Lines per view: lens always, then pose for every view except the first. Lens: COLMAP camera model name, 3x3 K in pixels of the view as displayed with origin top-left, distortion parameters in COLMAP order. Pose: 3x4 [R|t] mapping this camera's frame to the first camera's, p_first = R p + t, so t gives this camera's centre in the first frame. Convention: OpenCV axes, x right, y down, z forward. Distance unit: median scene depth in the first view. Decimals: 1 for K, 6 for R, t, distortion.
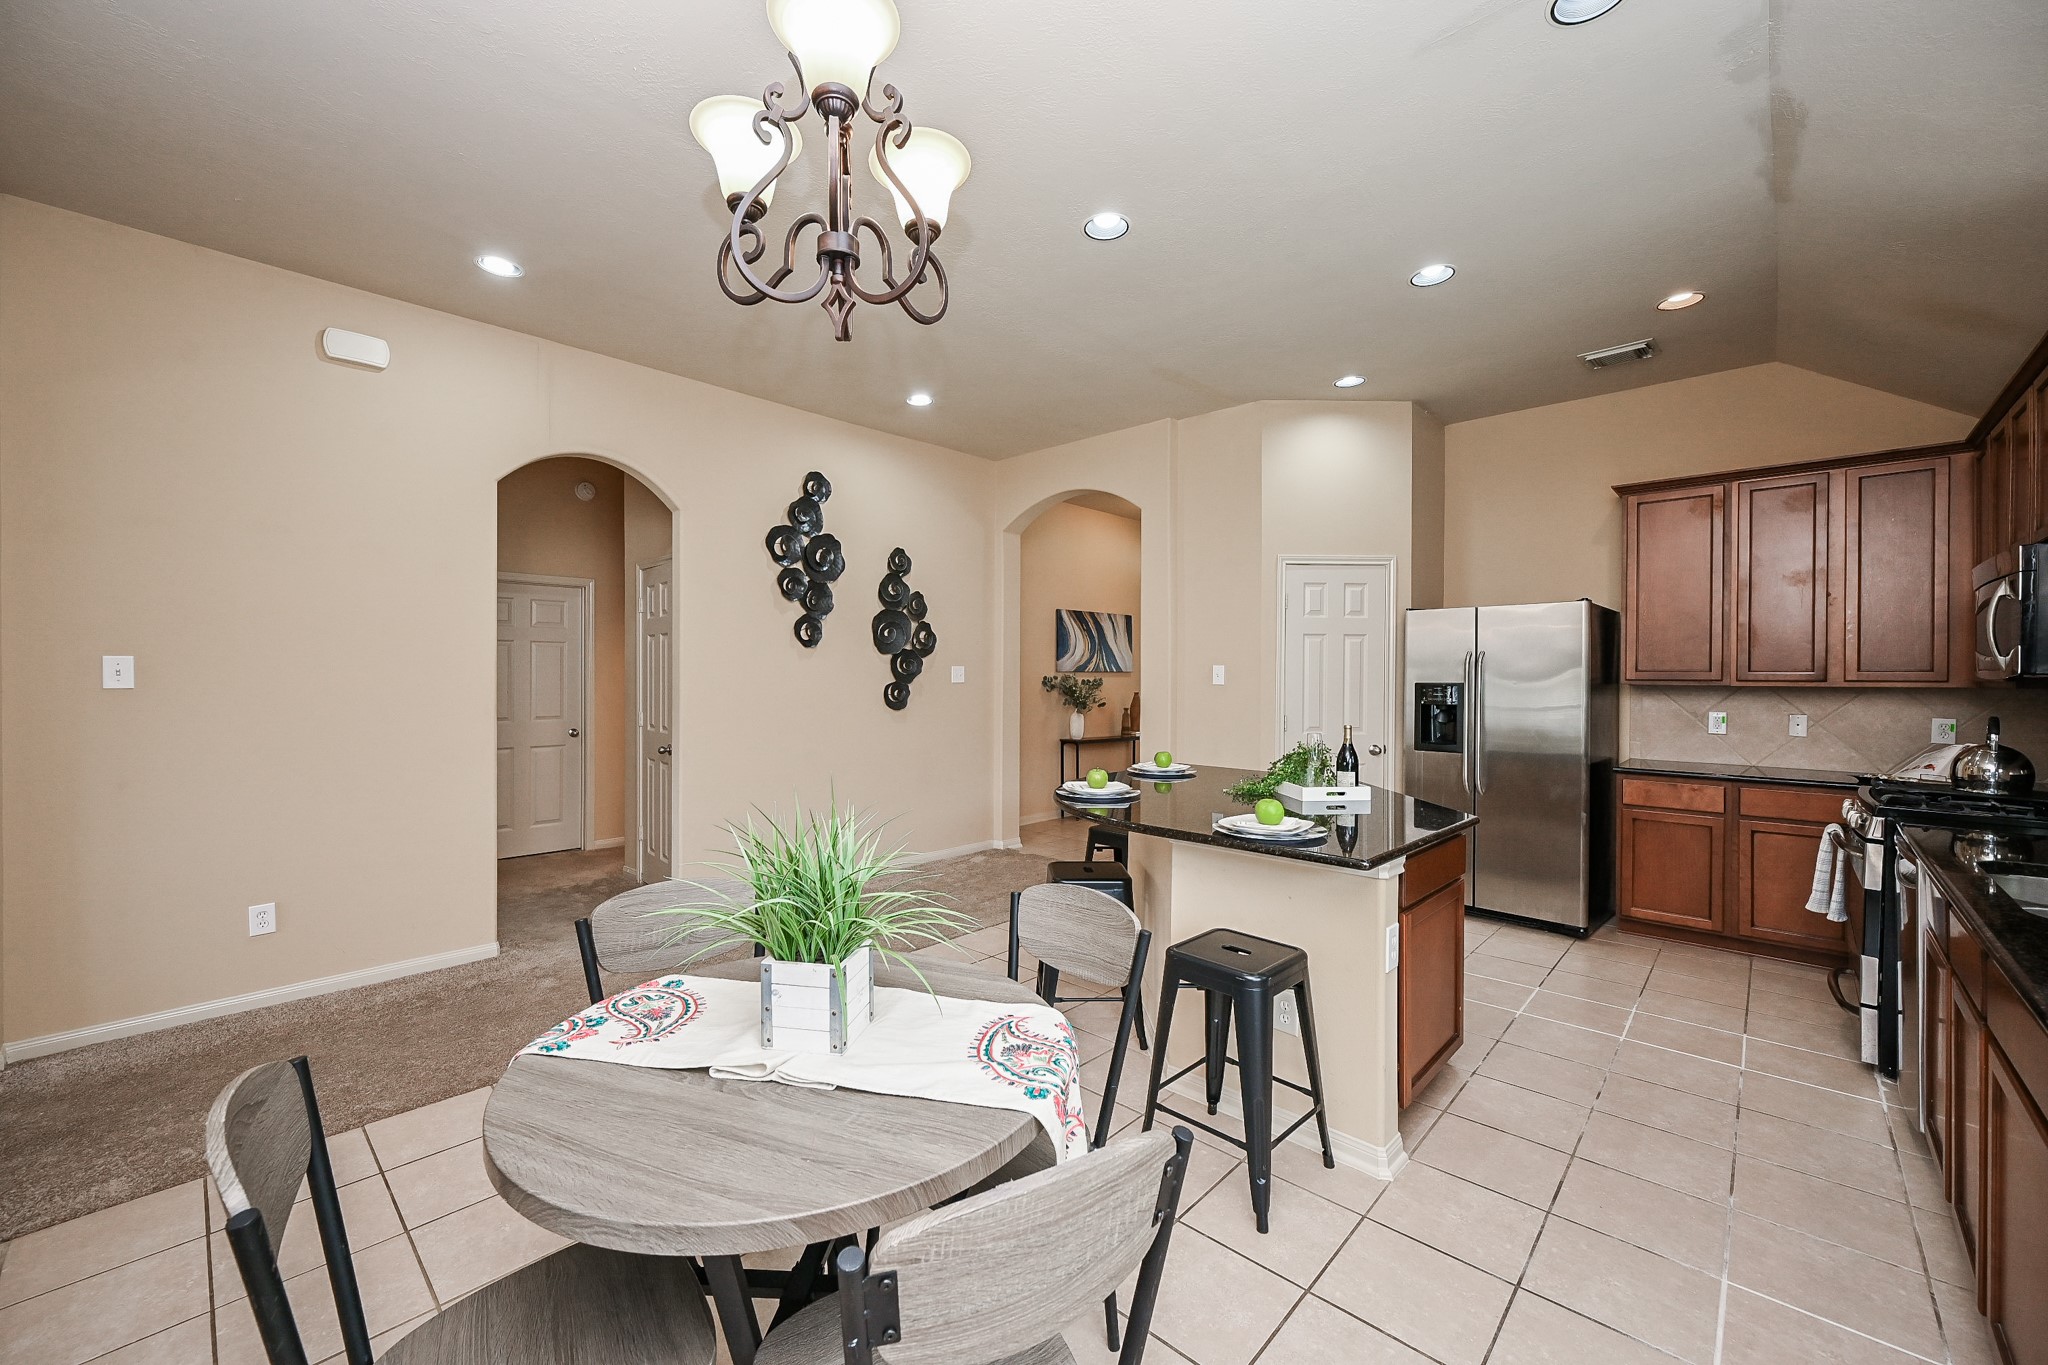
lens RADIAL K [[804.4, 0, 1023.1], [0, 804.4, 677.8], [0, 0, 1]] dist [0.000171, -0.000021]
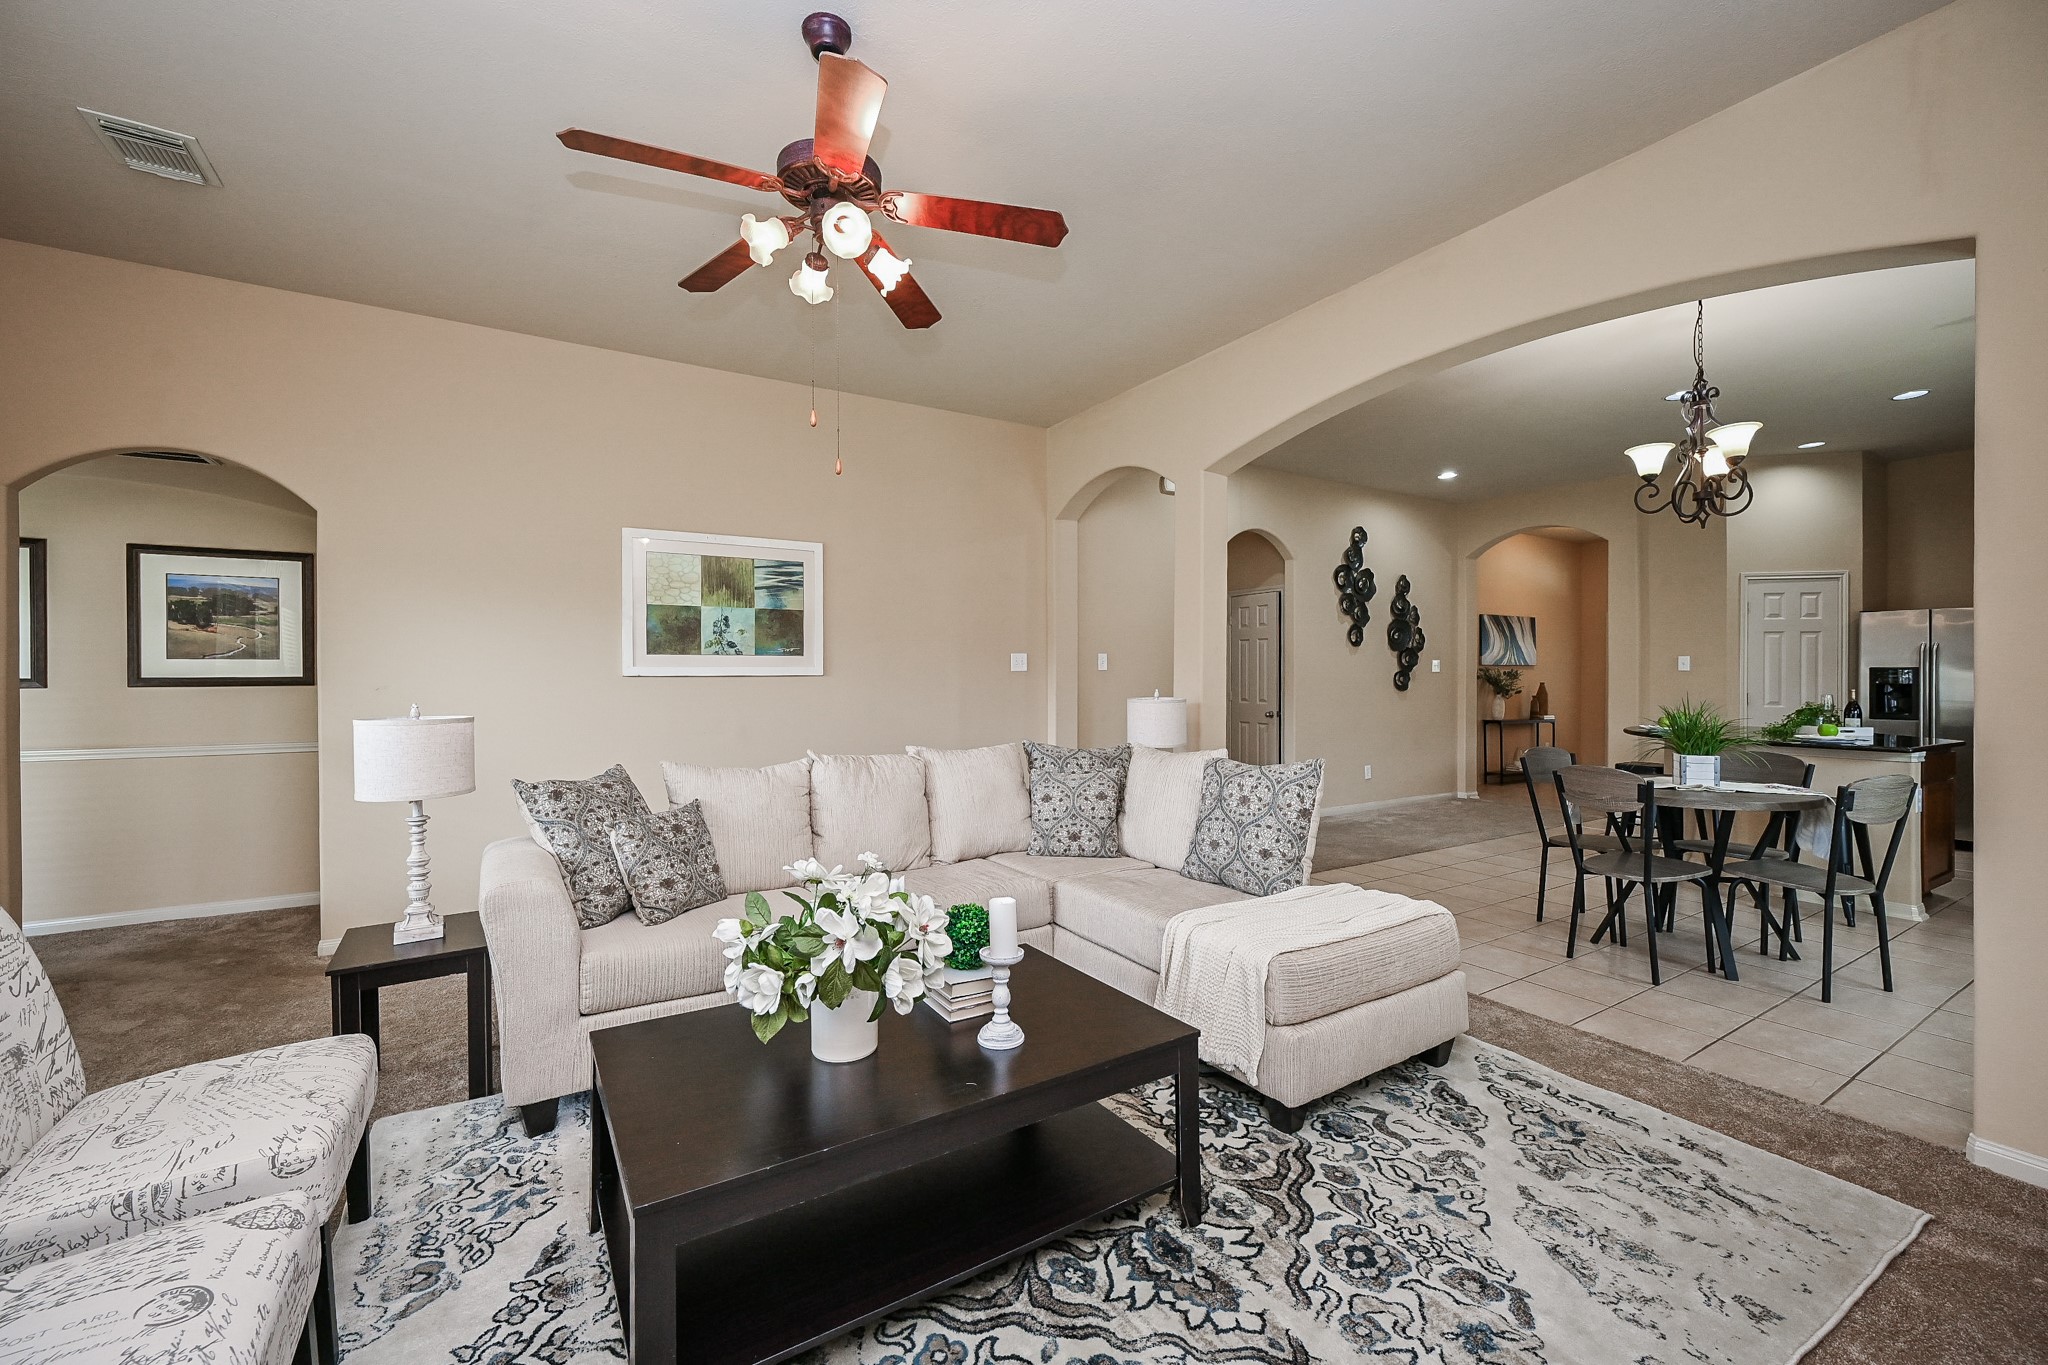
lens RADIAL K [[828.1, 0, 1025.8], [0, 828.1, 675.7], [0, 0, 1]] dist [0.000190, -0.000044]
pose [[0.967684, -0.004371, -0.252127, -0.460126], [0.002780, 0.999974, -0.006664, 0.023015], [0.252150, 0.005747, 0.967671, -0.598912]]
